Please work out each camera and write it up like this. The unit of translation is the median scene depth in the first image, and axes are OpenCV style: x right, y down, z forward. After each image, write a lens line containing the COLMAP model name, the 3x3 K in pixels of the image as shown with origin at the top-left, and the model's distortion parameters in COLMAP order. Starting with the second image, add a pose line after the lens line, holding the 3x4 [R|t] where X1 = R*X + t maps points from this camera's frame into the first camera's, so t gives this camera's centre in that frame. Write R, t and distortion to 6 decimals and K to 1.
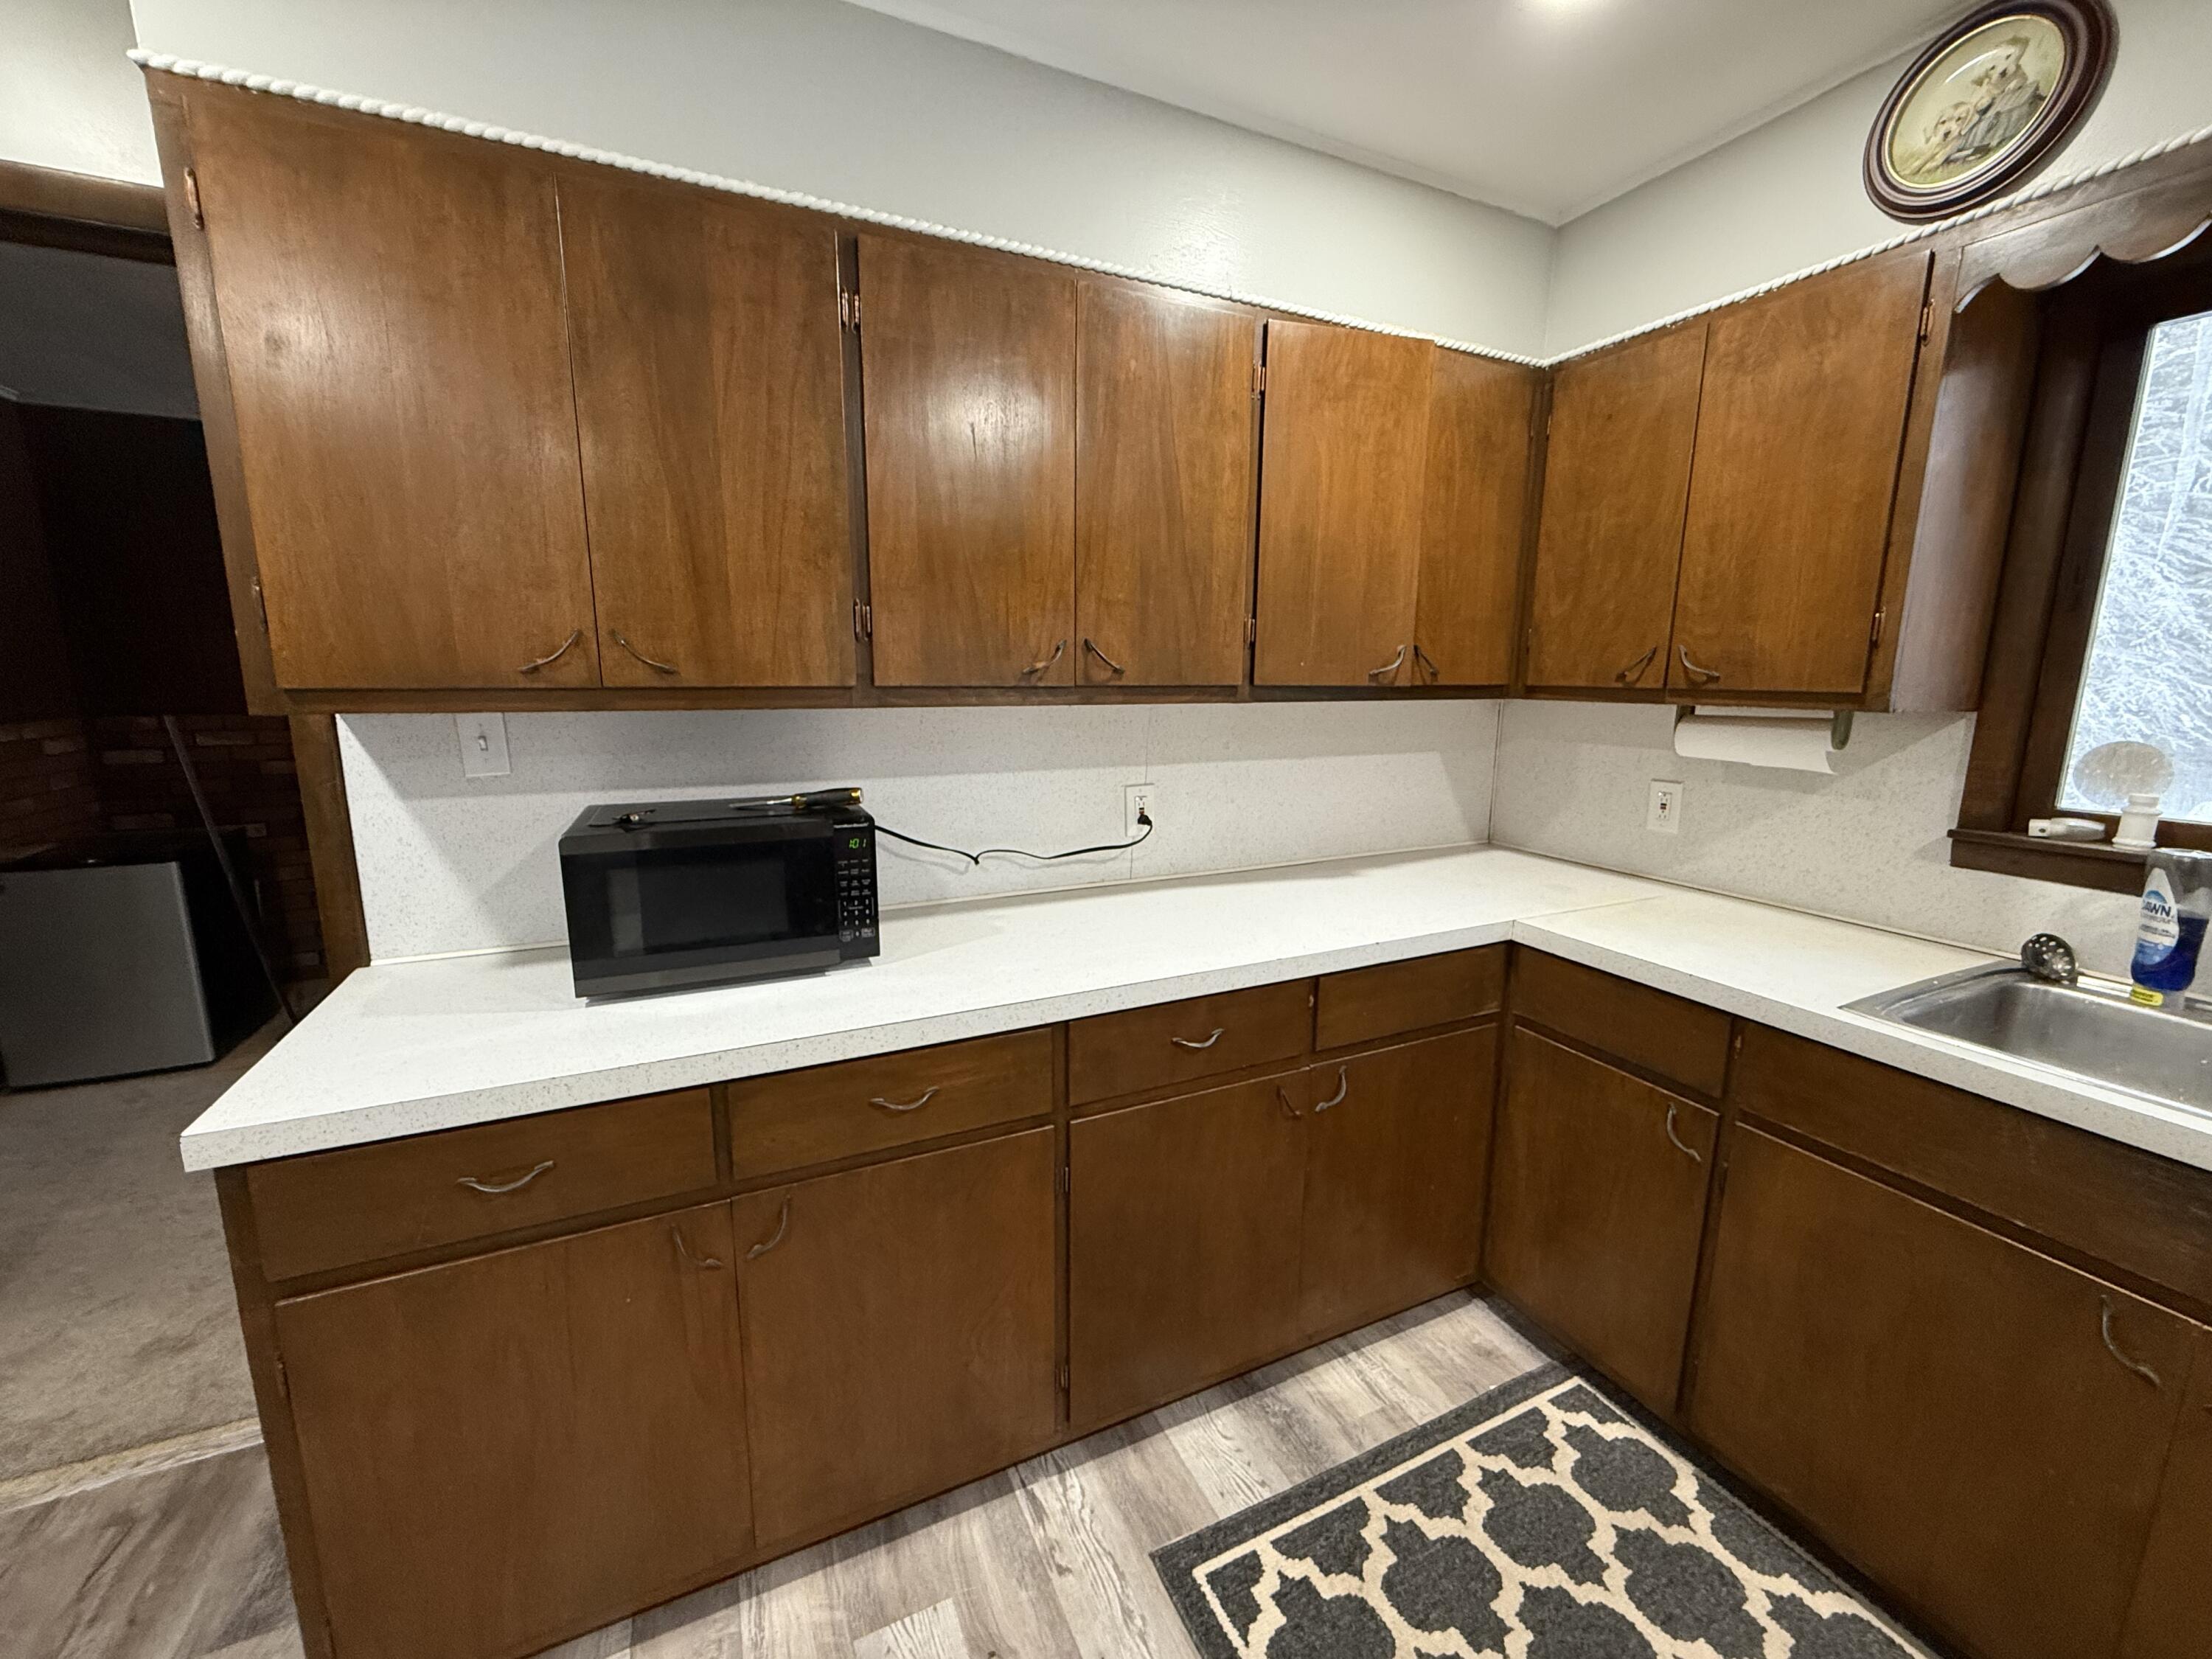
lens RADIAL K [[879.5, 0, 1099.4], [0, 879.5, 828.3], [0, 0, 1]] dist [-0.001747, -0.000188]
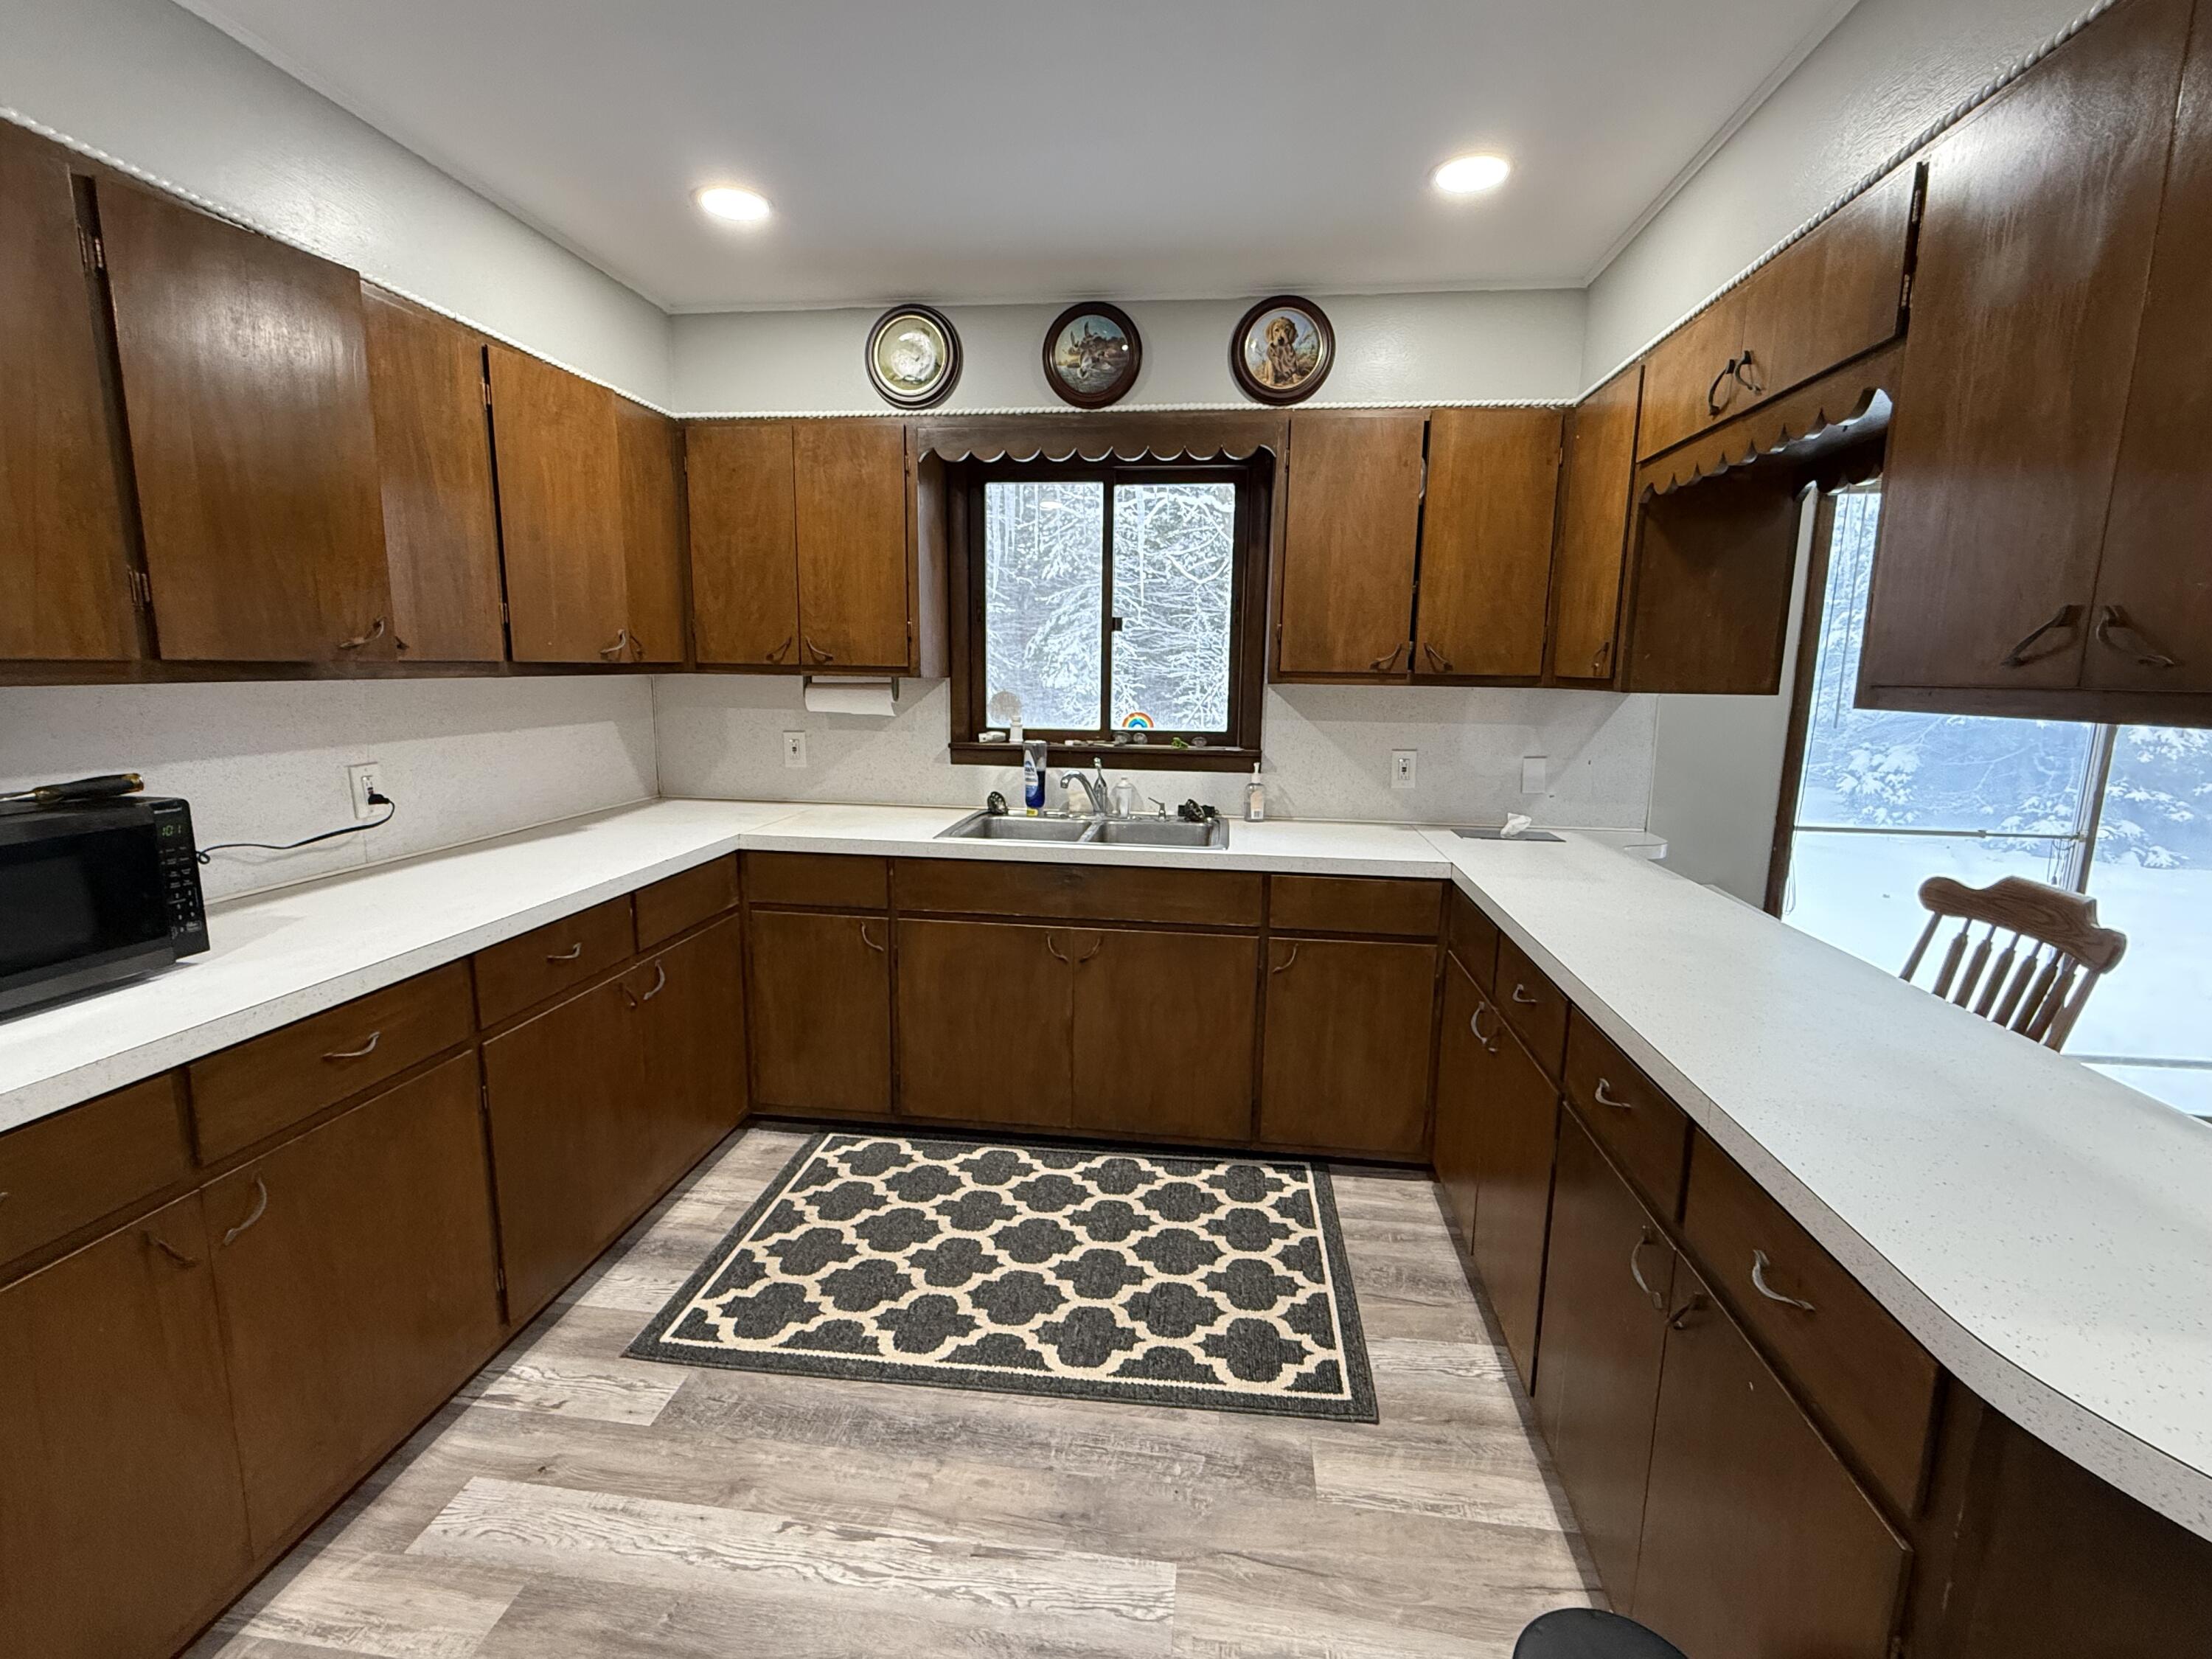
lens RADIAL K [[980.4, 0, 1105.3], [0, 980.4, 828.3], [0, 0, 1]] dist [-0.002389, -0.001028]
pose [[0.530510, -0.137953, 0.836378, -0.551860], [0.138127, 0.987550, 0.075274, 0.065664], [-0.836349, 0.075592, 0.542960, -0.335947]]
